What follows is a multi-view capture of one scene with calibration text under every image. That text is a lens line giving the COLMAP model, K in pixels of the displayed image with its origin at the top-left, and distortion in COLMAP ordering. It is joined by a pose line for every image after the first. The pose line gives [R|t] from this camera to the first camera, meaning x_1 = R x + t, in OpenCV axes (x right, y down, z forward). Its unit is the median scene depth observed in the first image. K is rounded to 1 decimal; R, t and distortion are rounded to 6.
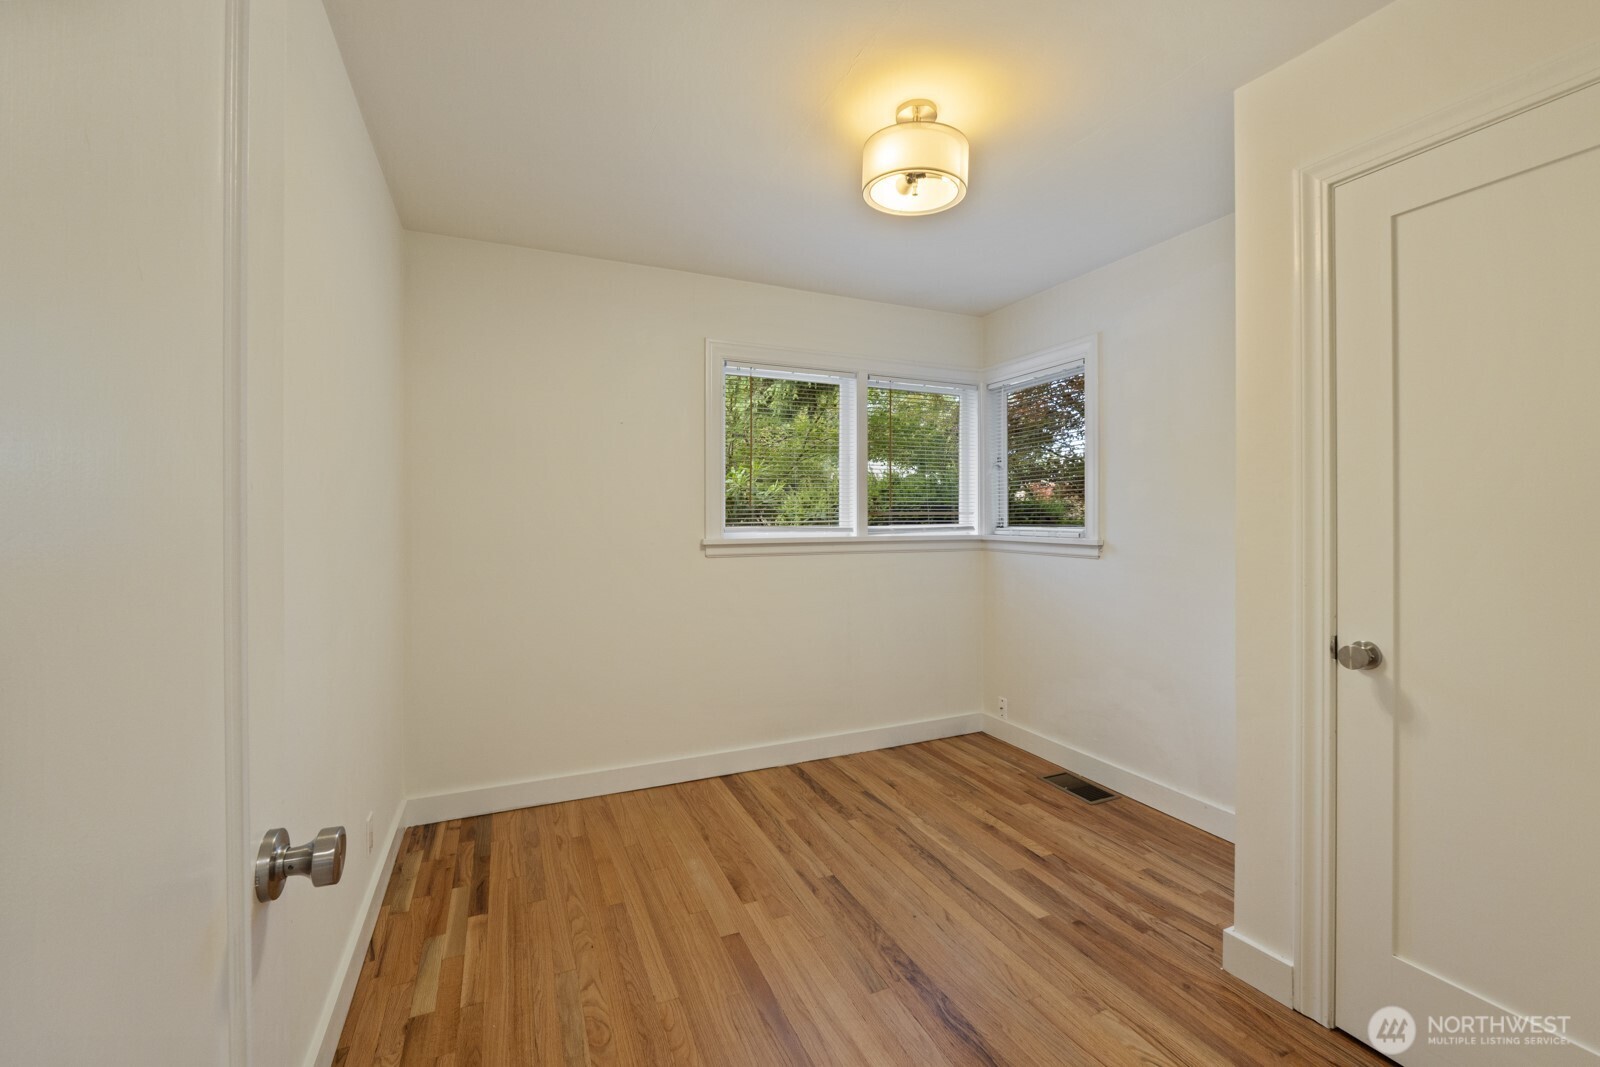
lens RADIAL K [[676.4, 0, 805.5], [0, 676.4, 523.3], [0, 0, 1]] dist [-0.008873, 0.000518]
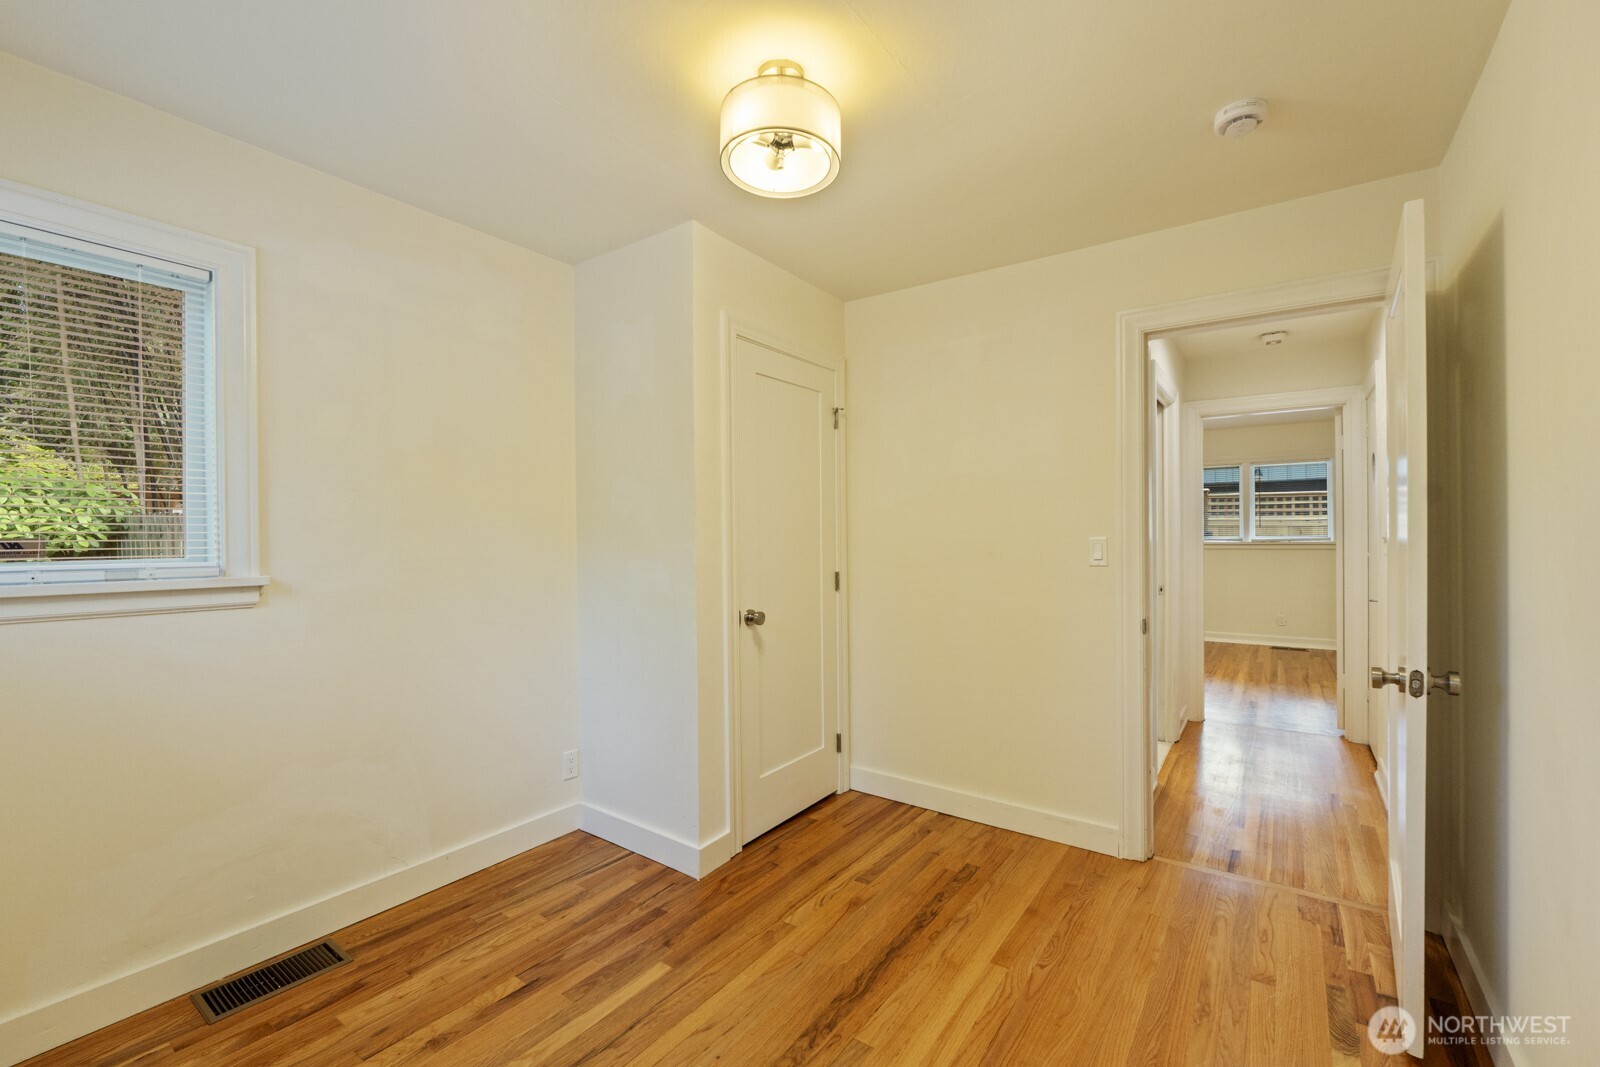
lens RADIAL K [[676.4, 0, 811.0], [0, 676.4, 532.8], [0, 0, 1]] dist [-0.008873, 0.000518]
pose [[-0.522458, 0.010425, 0.852601, -0.510809], [0.011590, 0.999920, -0.005125, -0.011519], [-0.852586, 0.007204, -0.522537, 1.198824]]
